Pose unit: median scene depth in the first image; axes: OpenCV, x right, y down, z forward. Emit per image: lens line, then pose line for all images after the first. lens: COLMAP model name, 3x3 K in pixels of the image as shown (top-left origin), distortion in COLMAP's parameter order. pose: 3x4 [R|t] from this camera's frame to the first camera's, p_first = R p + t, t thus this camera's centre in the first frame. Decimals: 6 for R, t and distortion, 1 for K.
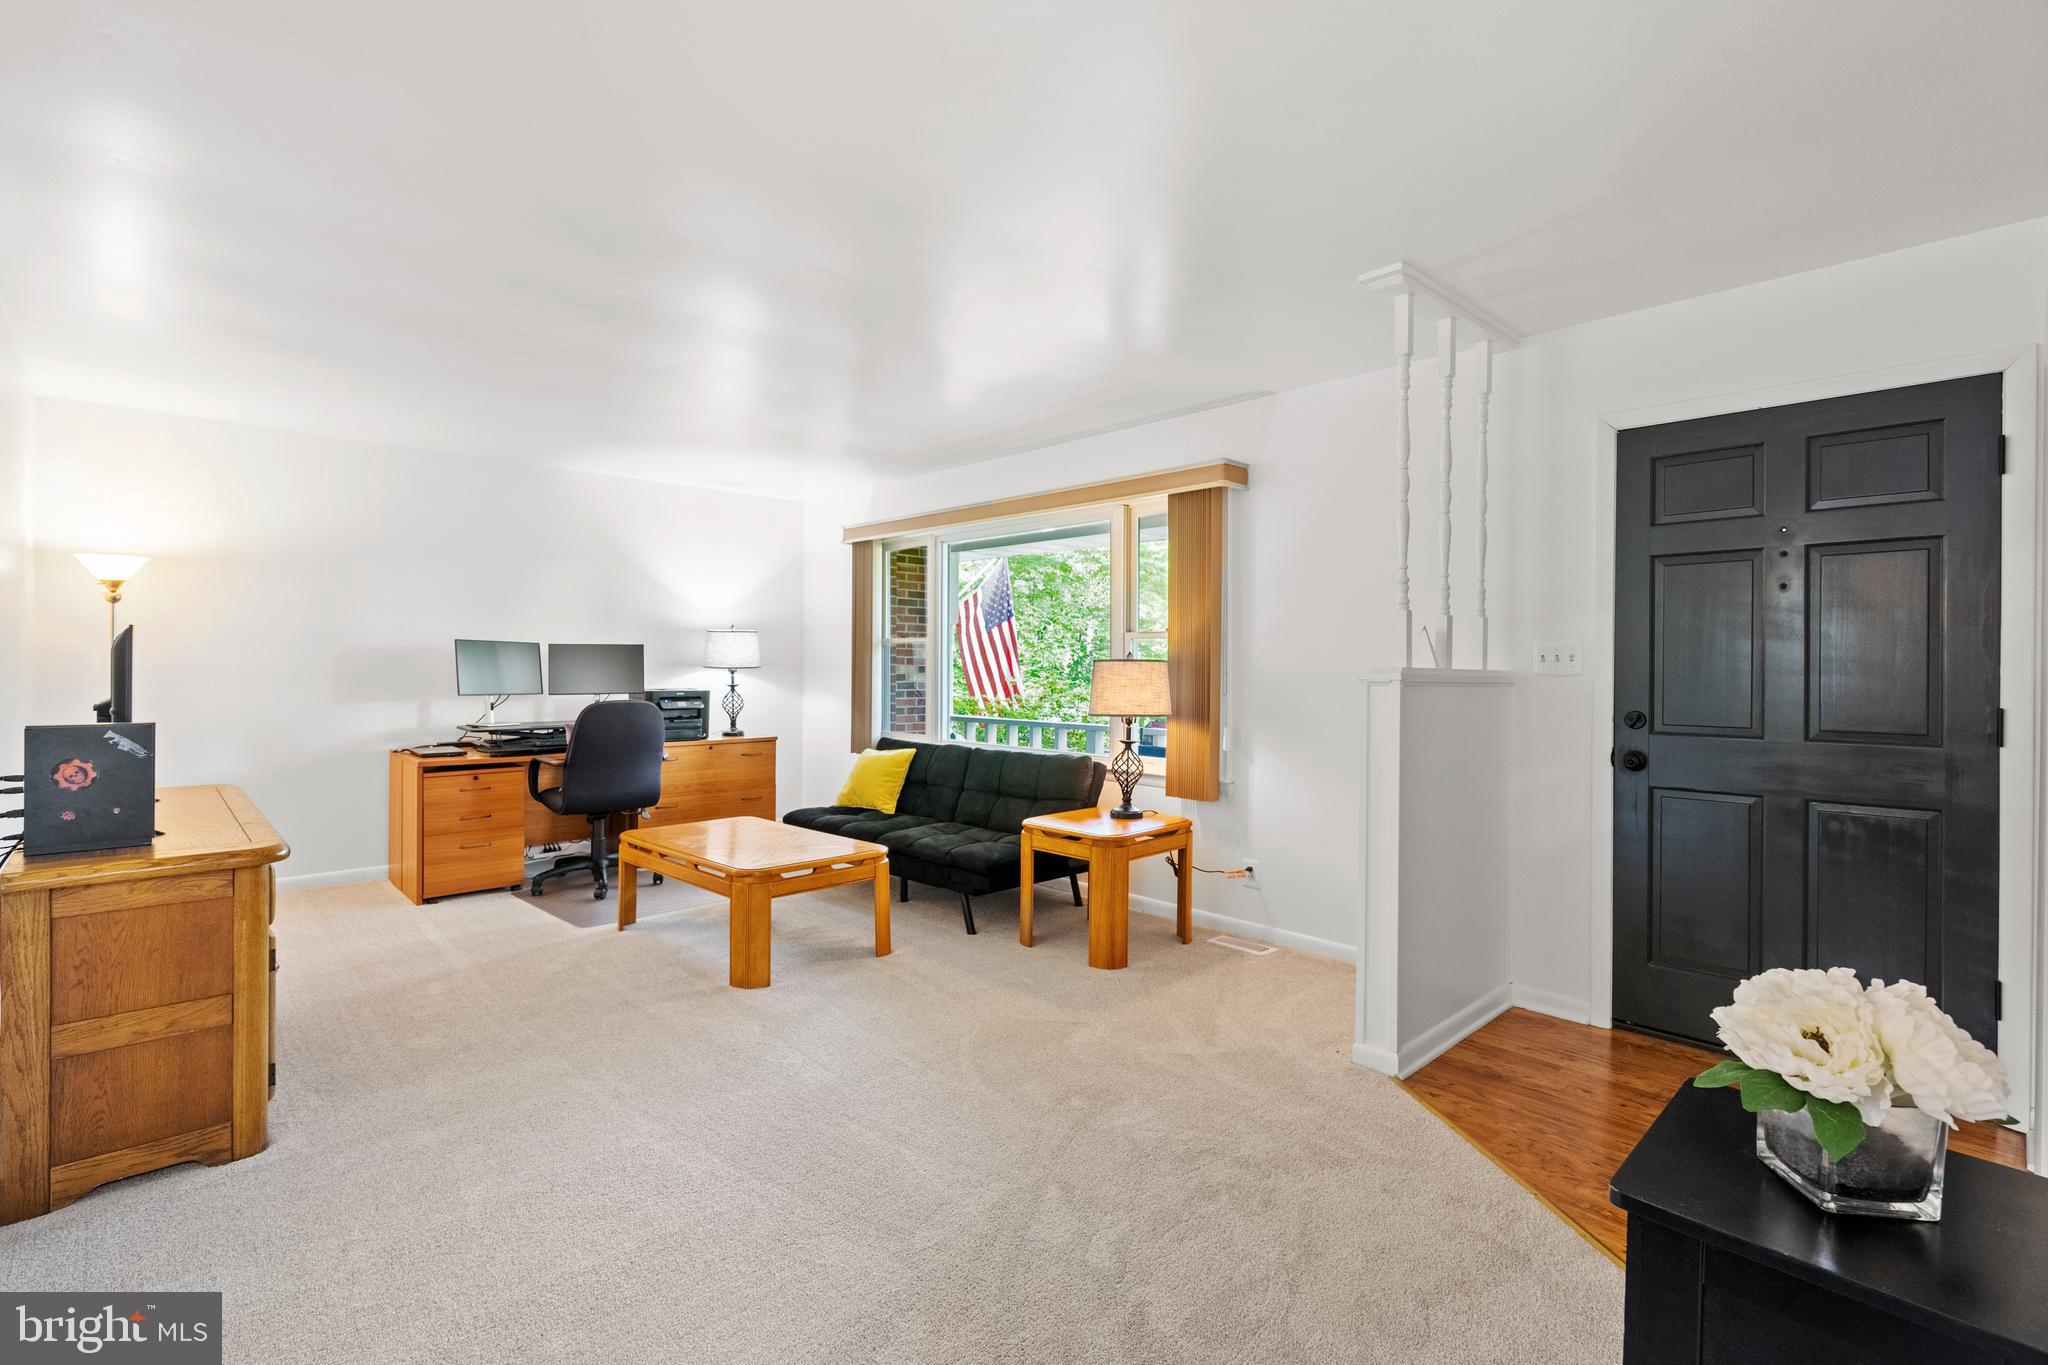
lens RADIAL K [[938.8, 0, 1024.6], [0, 938.8, 689.9], [0, 0, 1]] dist [0.002750, 0.000388]
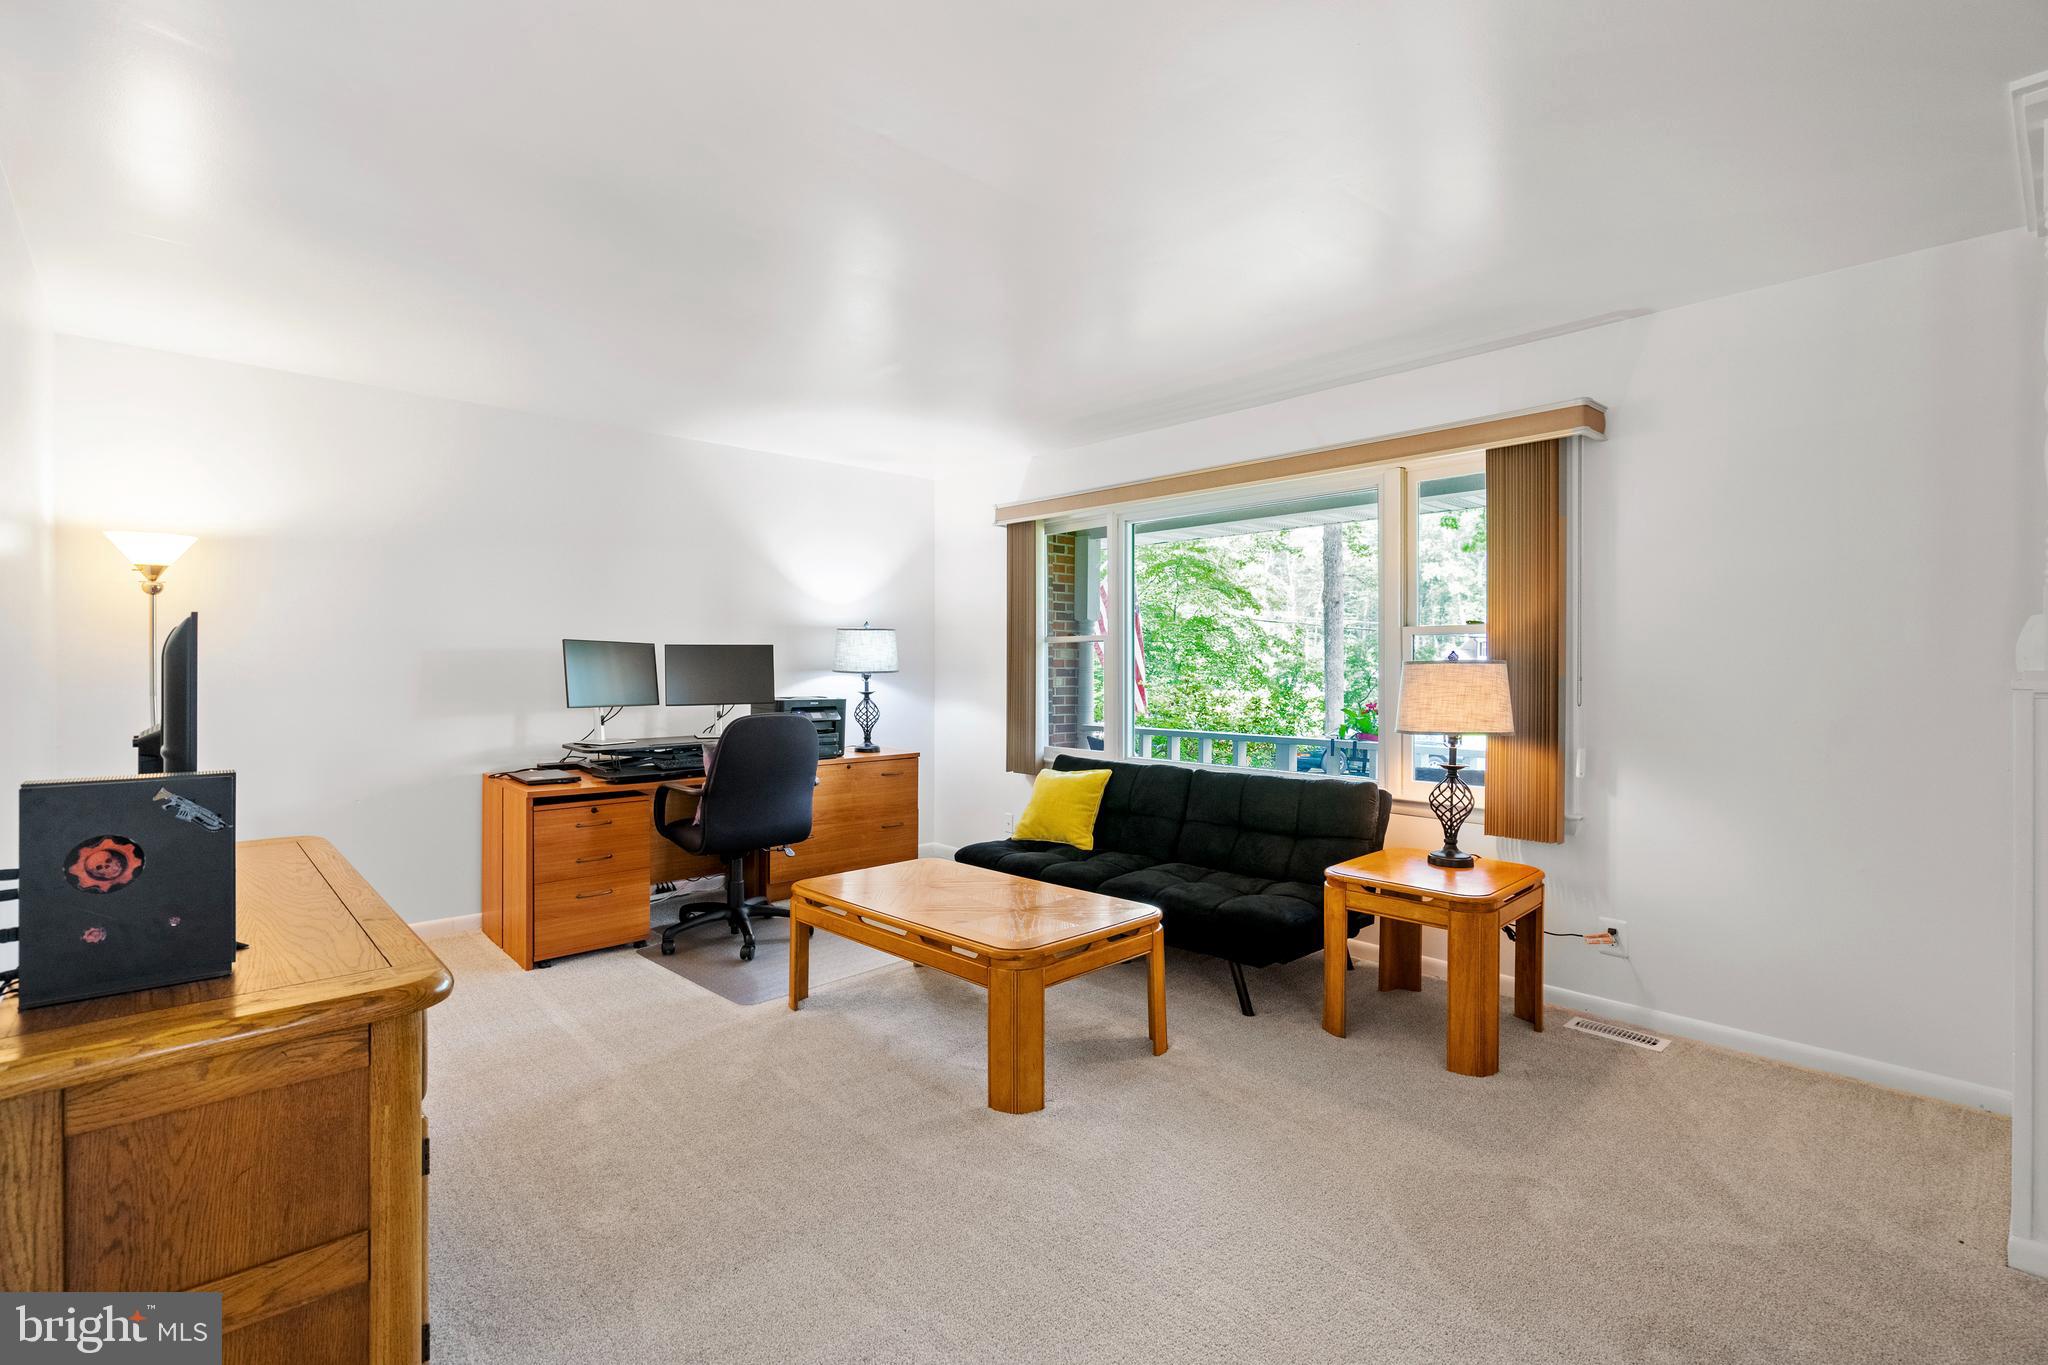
lens RADIAL K [[930.5, 0, 1027.4], [0, 930.5, 691.3], [0, 0, 1]] dist [-0.000199, 0.000606]
pose [[0.999951, -0.003921, -0.009060, -0.231007], [0.003926, 0.999992, 0.000575, -0.008934], [0.009058, -0.000610, 0.999959, 0.229478]]
